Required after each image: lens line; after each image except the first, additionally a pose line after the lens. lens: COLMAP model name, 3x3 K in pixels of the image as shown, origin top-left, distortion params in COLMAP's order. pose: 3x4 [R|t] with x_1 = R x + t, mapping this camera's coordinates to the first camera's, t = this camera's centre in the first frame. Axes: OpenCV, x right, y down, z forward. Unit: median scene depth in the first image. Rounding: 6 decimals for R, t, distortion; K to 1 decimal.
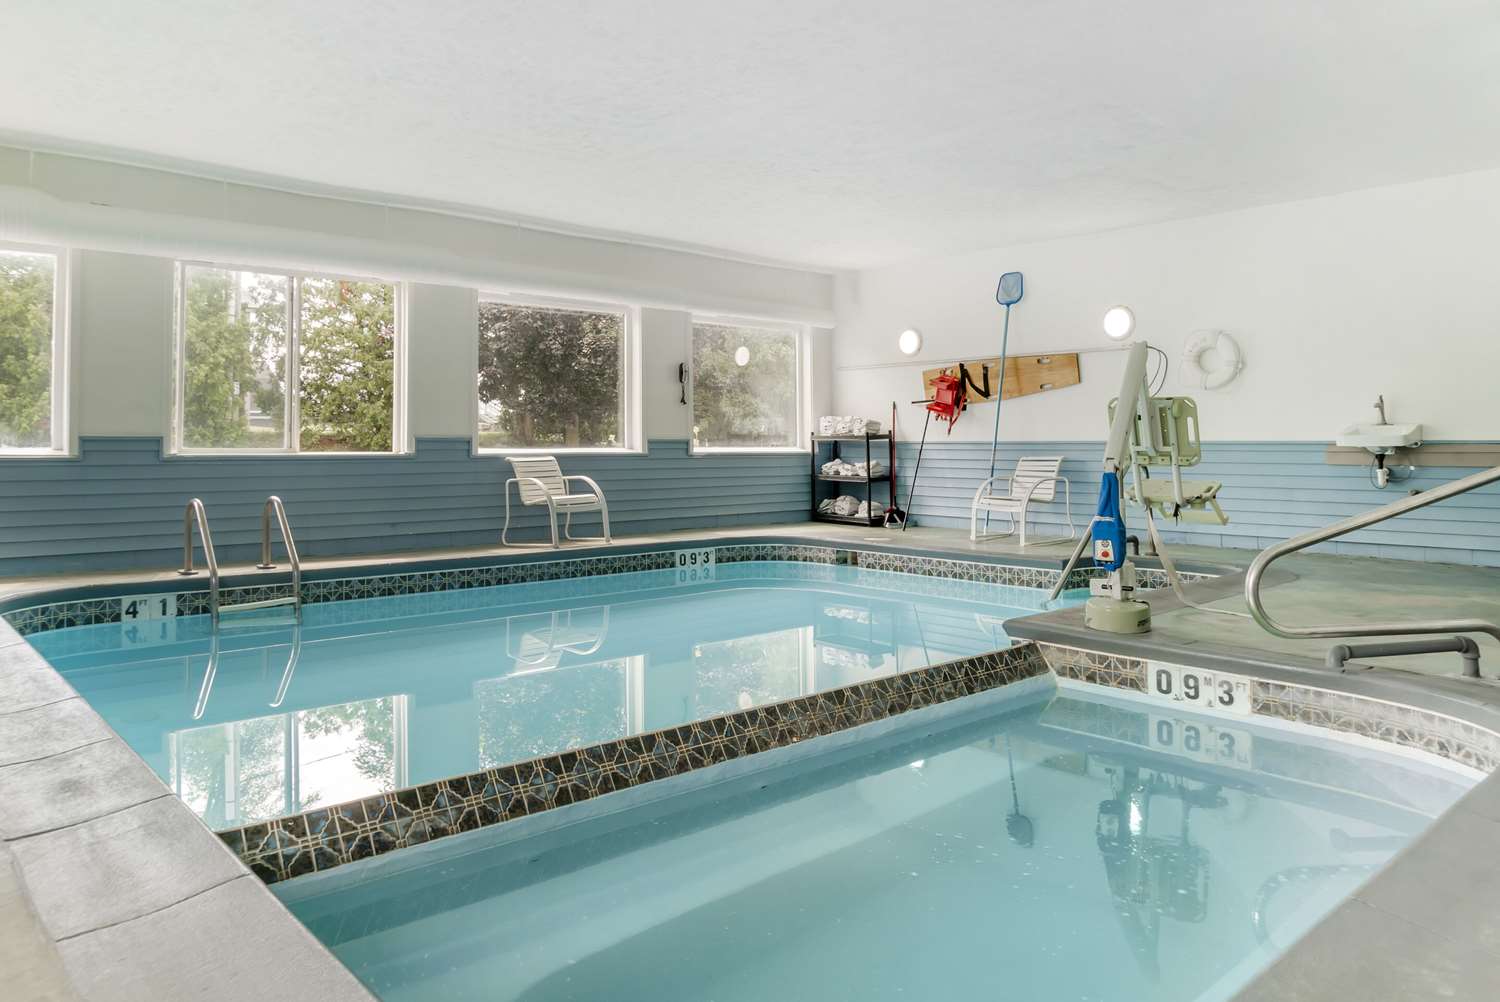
lens RADIAL K [[1041.0, 0, 750.0], [0, 1041.0, 501.0], [0, 0, 1]] dist [-0.001182, 0.000063]
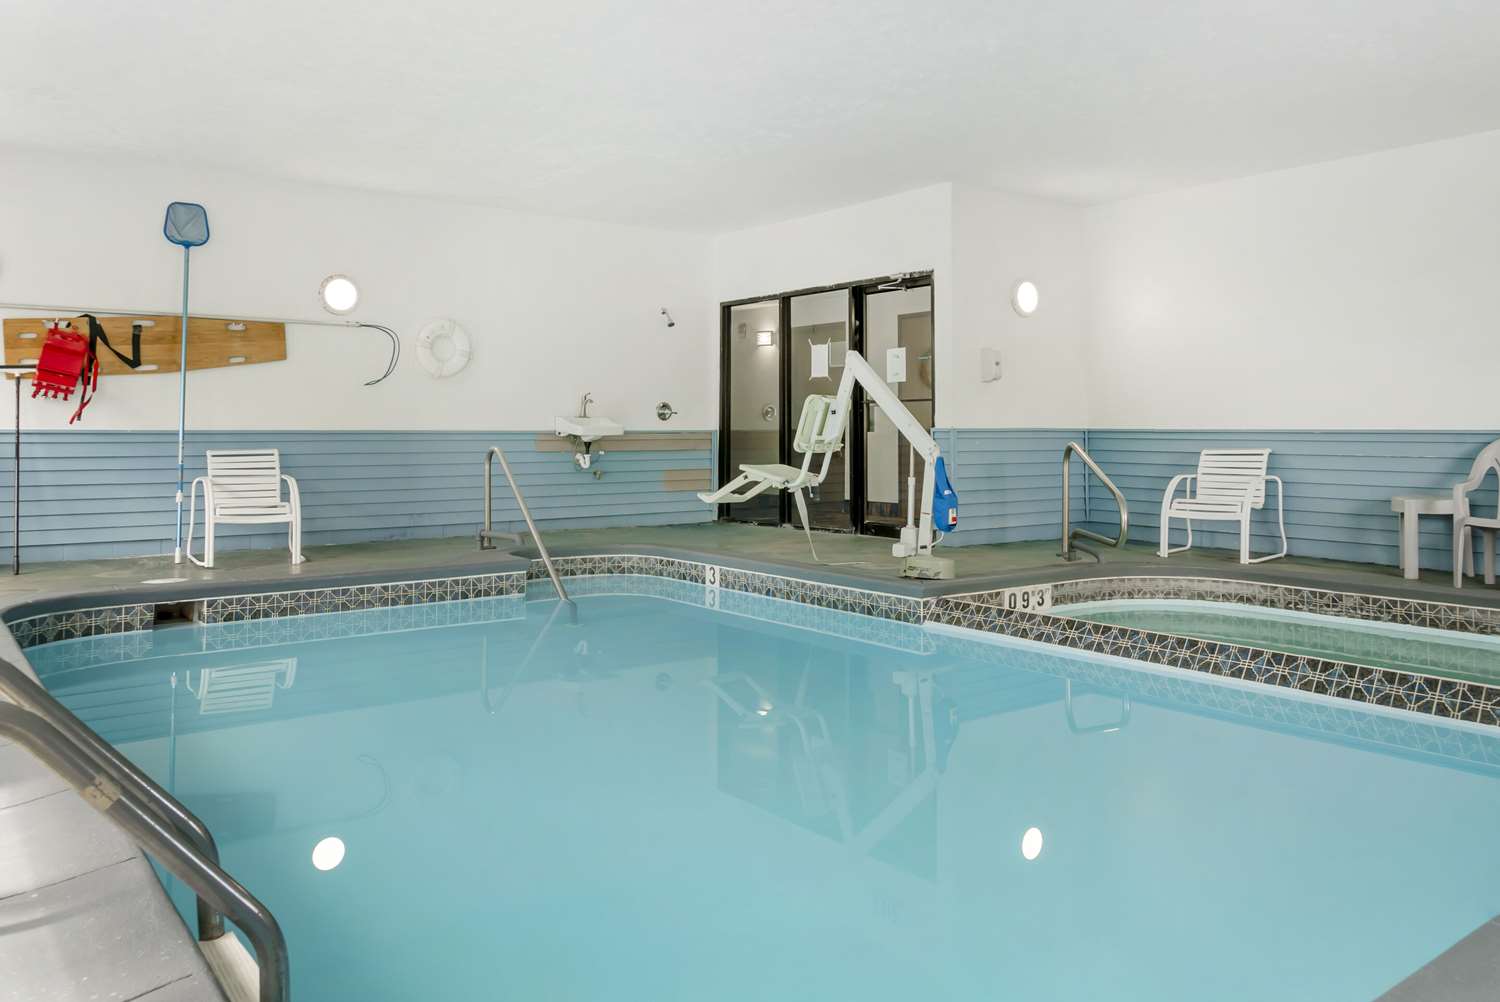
lens RADIAL K [[1127.8, 0, 748.5], [0, 1127.8, 480.0], [0, 0, 1]] dist [0.003357, 0.005571]
pose [[0.092625, -0.042907, 0.994776, -0.541811], [0.056192, 0.997704, 0.037802, -0.032492], [-0.994114, 0.052397, 0.094823, 0.564697]]
